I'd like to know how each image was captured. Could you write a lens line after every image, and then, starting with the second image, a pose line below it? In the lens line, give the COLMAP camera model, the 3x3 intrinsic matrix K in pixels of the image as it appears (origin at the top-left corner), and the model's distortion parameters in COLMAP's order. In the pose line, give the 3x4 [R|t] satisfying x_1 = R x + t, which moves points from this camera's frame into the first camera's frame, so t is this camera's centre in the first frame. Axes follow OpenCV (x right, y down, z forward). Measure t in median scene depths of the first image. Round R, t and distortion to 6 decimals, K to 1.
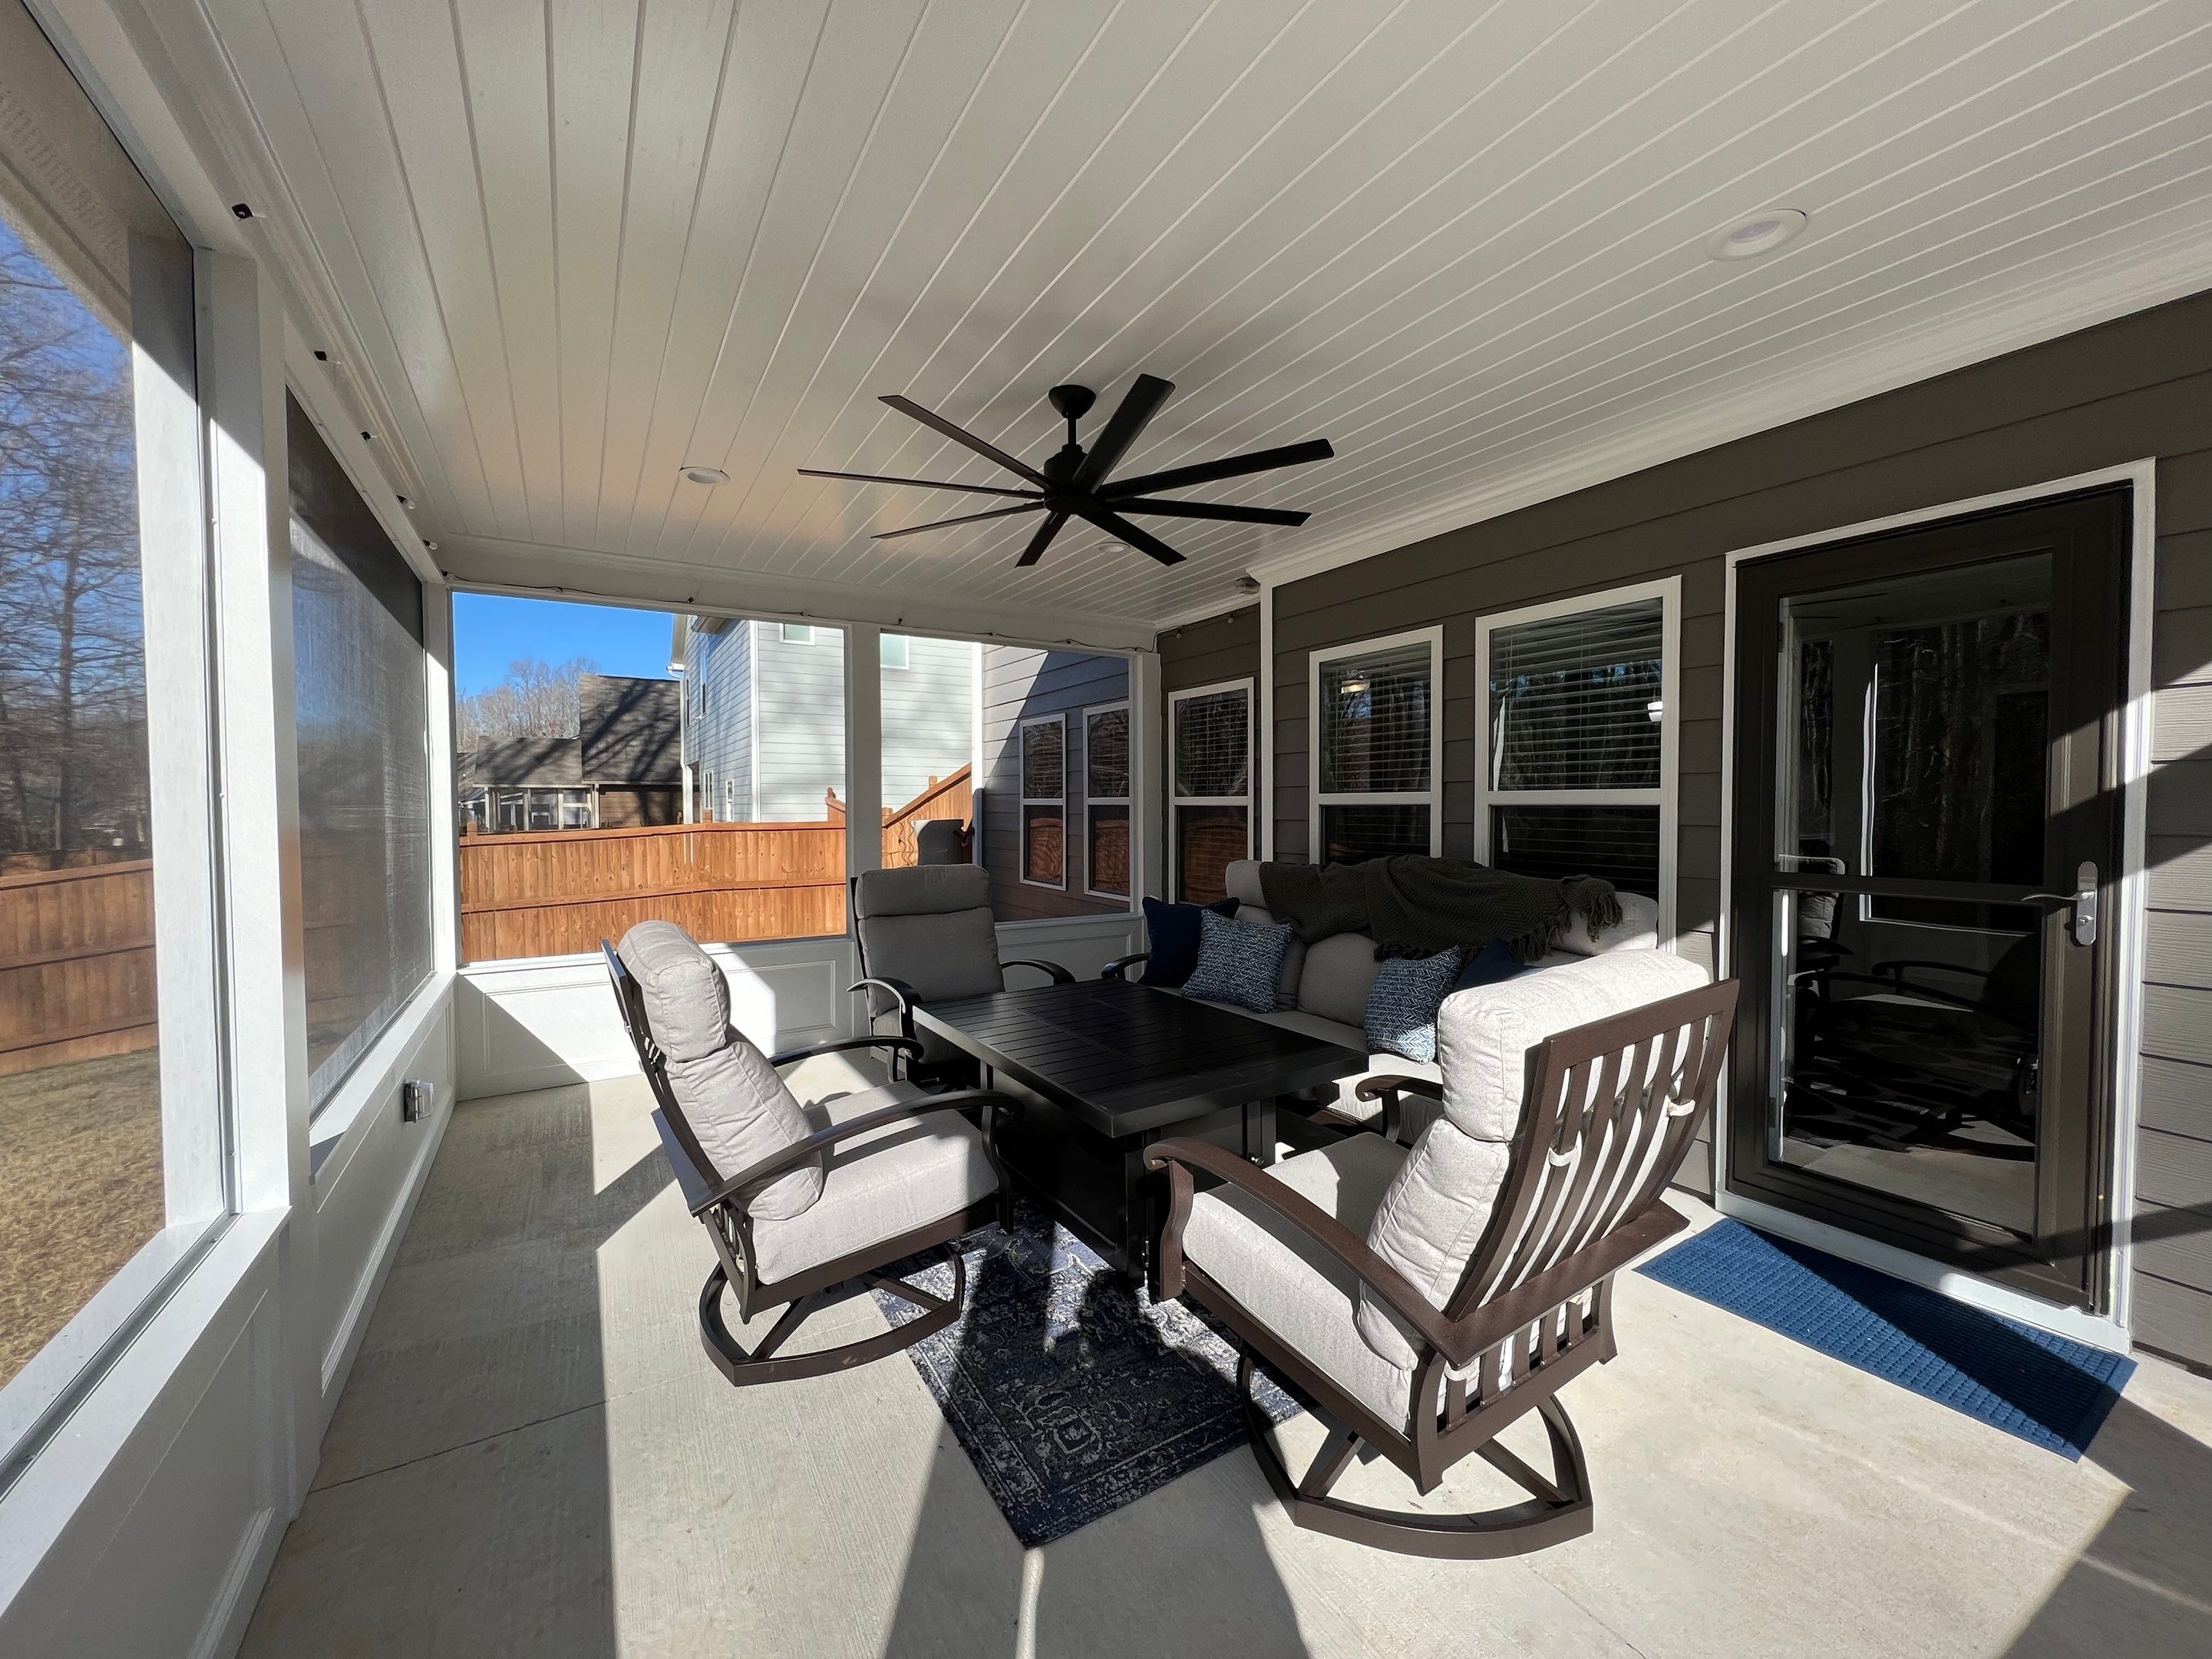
lens RADIAL K [[877.9, 0, 1110.7], [0, 877.9, 825.4], [0, 0, 1]] dist [0.001588, 0.000199]
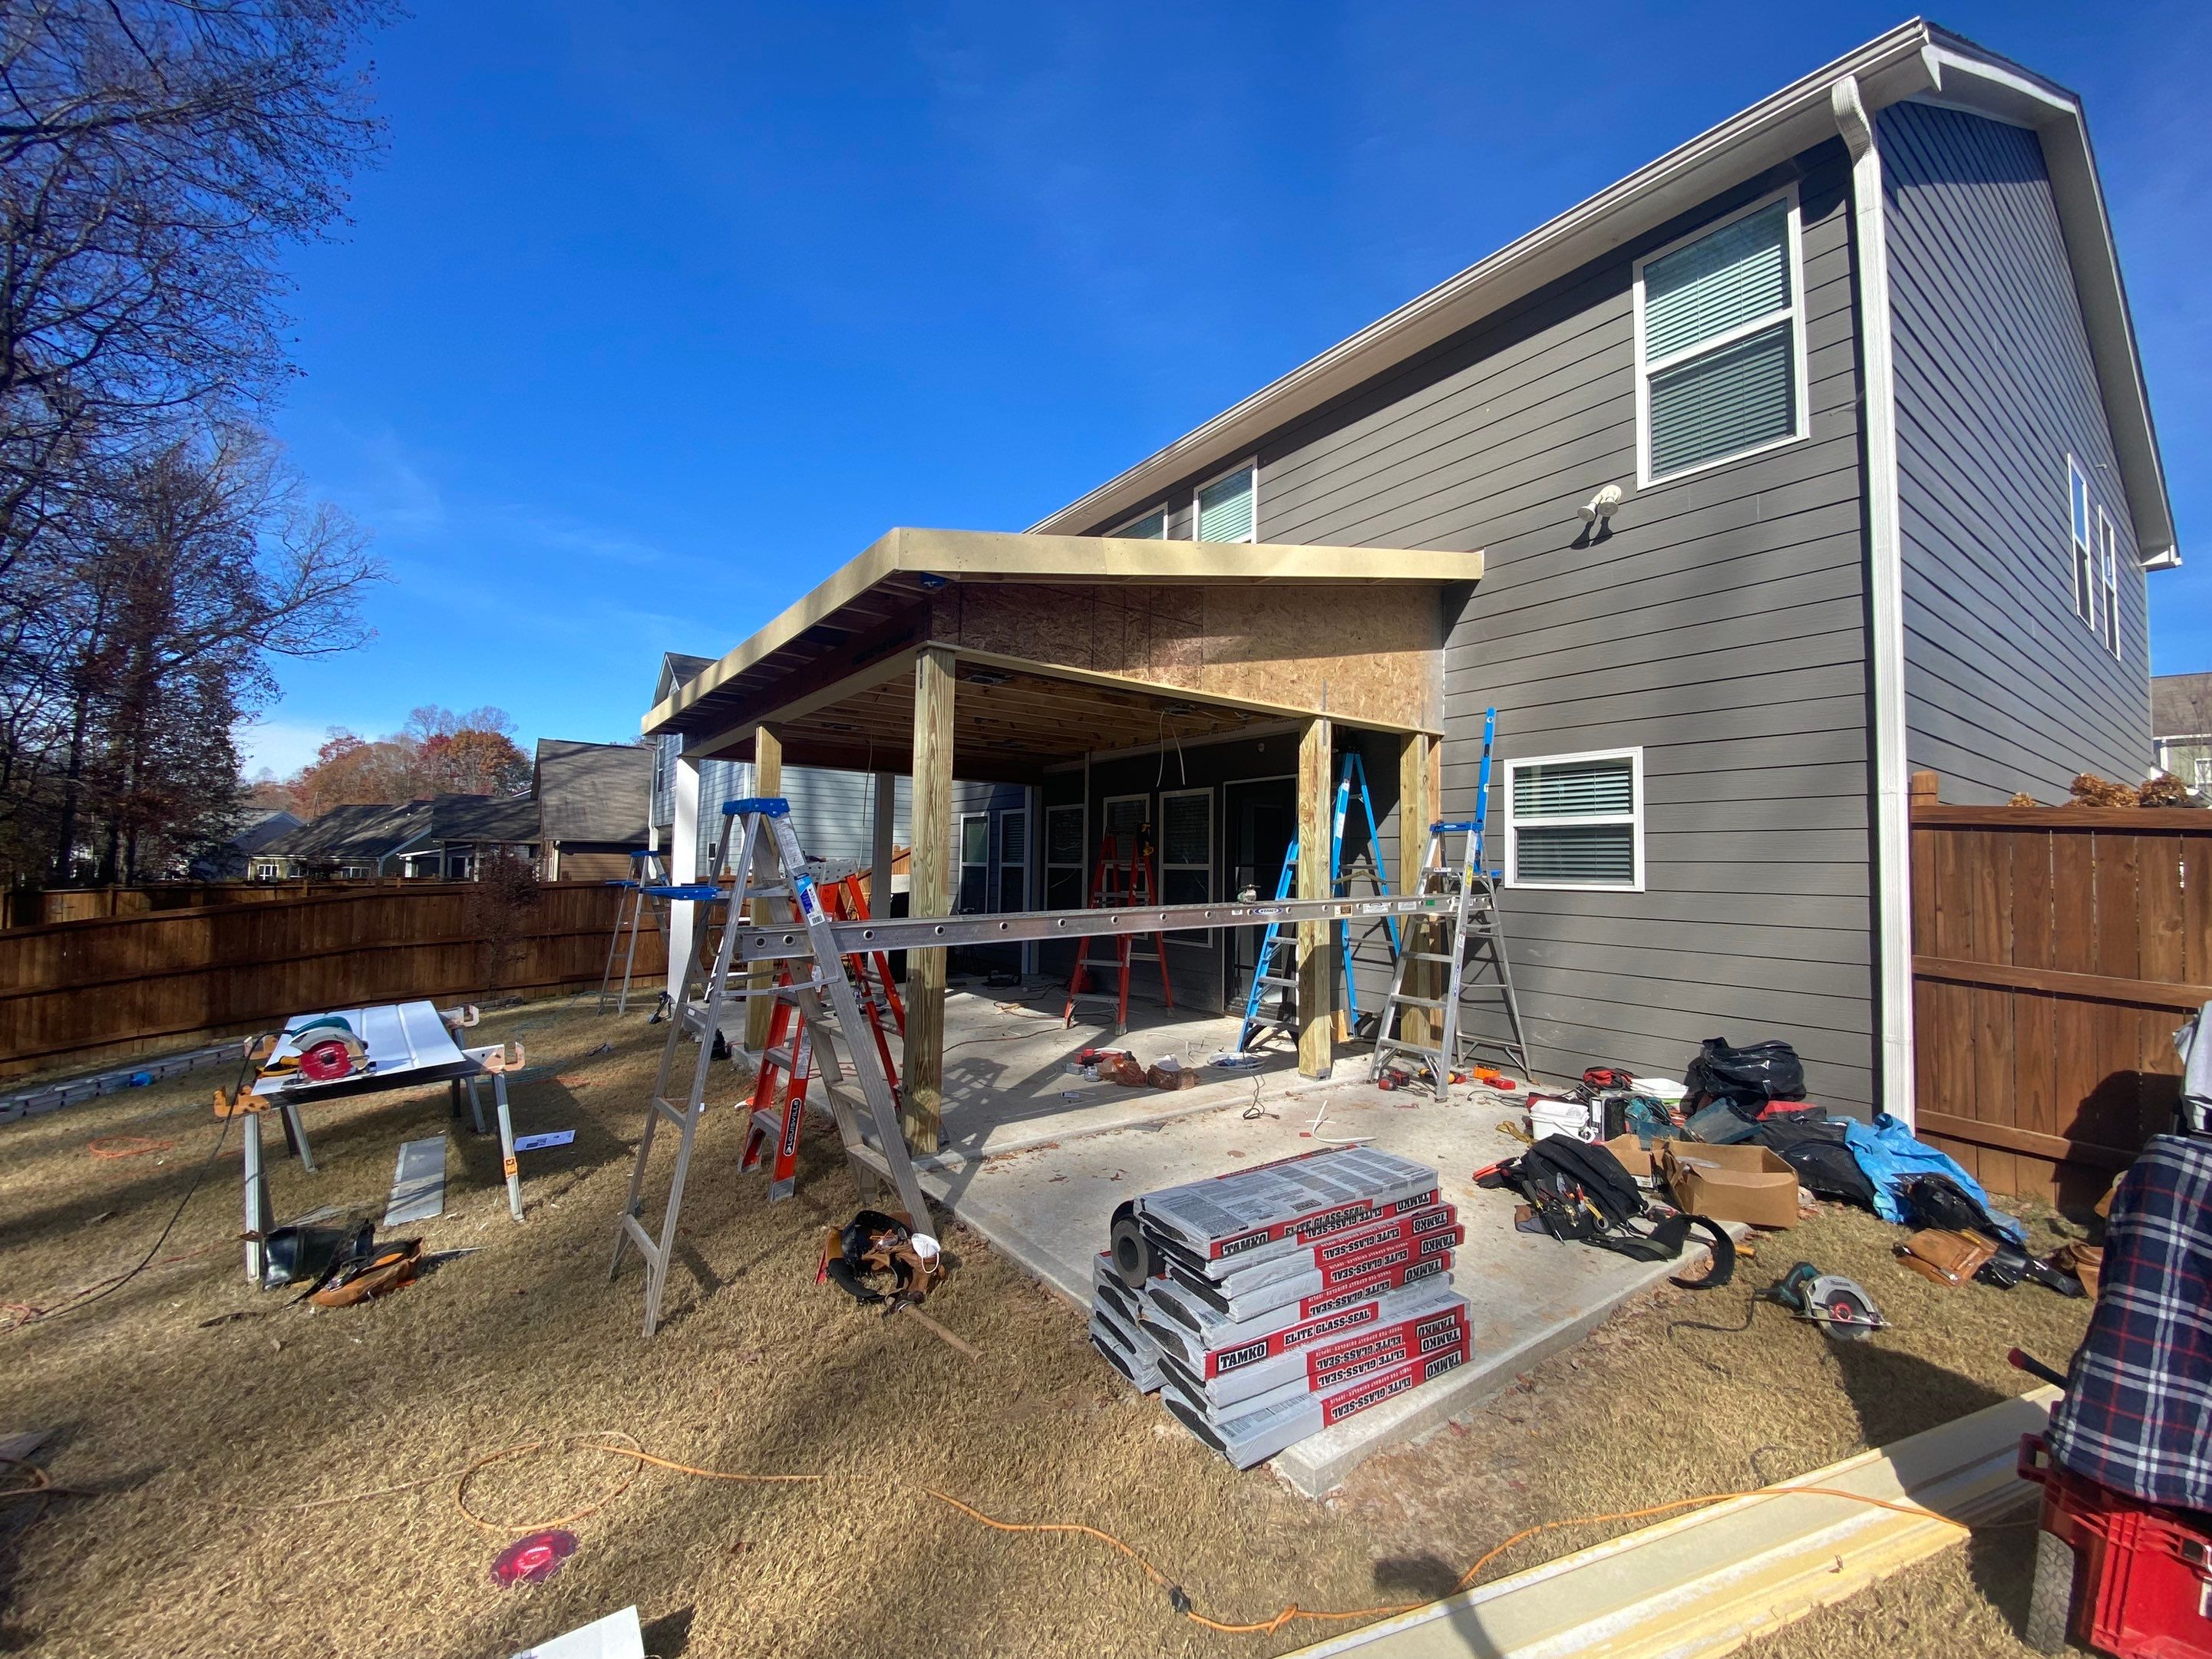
lens RADIAL K [[902.0, 0, 1098.9], [0, 902.0, 826.7], [0, 0, 1]] dist [0.025102, -0.022856]
pose [[0.997397, 0.023357, 0.068216, 0.027881], [-0.018338, 0.997142, -0.073287, 0.015553], [-0.069733, 0.071845, 0.994975, -0.502673]]
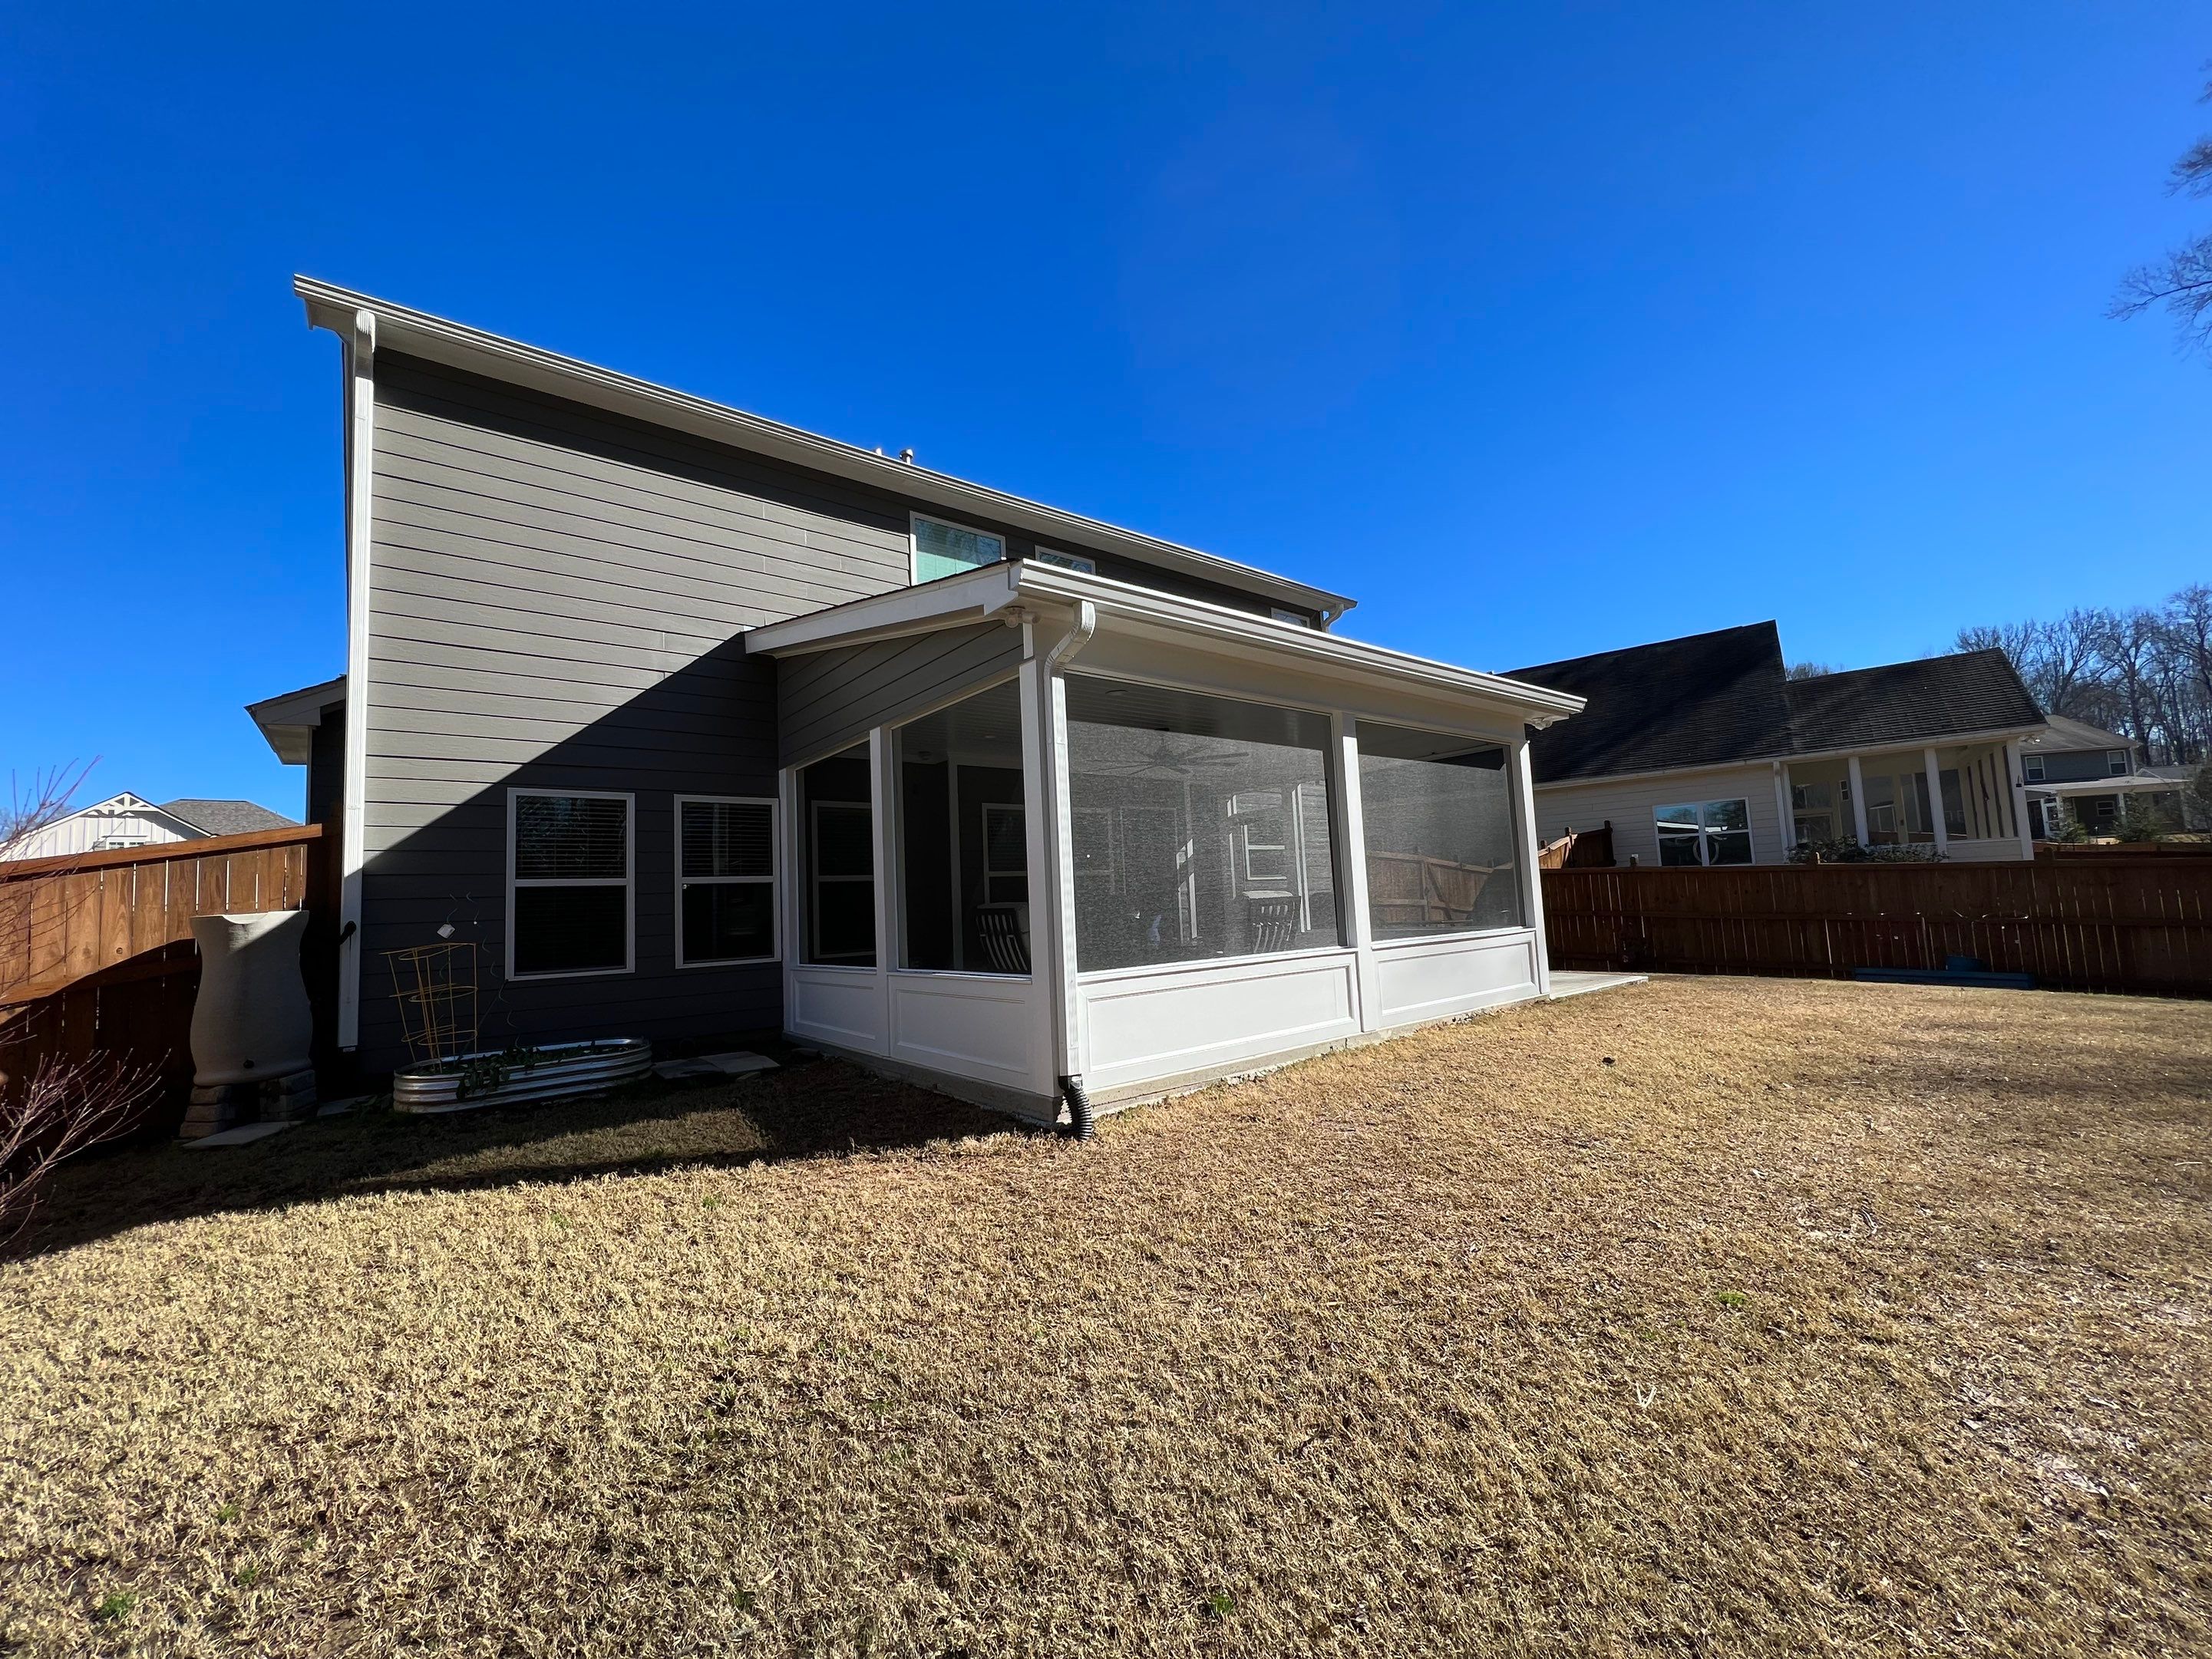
lens RADIAL K [[886.0, 0, 1093.4], [0, 886.0, 834.9], [0, 0, 1]] dist [-0.003006, -0.000129]
pose [[-0.135947, 0.100213, 0.985635, -0.783052], [0.079081, 0.992794, -0.090033, 0.036219], [-0.987555, 0.065705, -0.142893, 0.443697]]
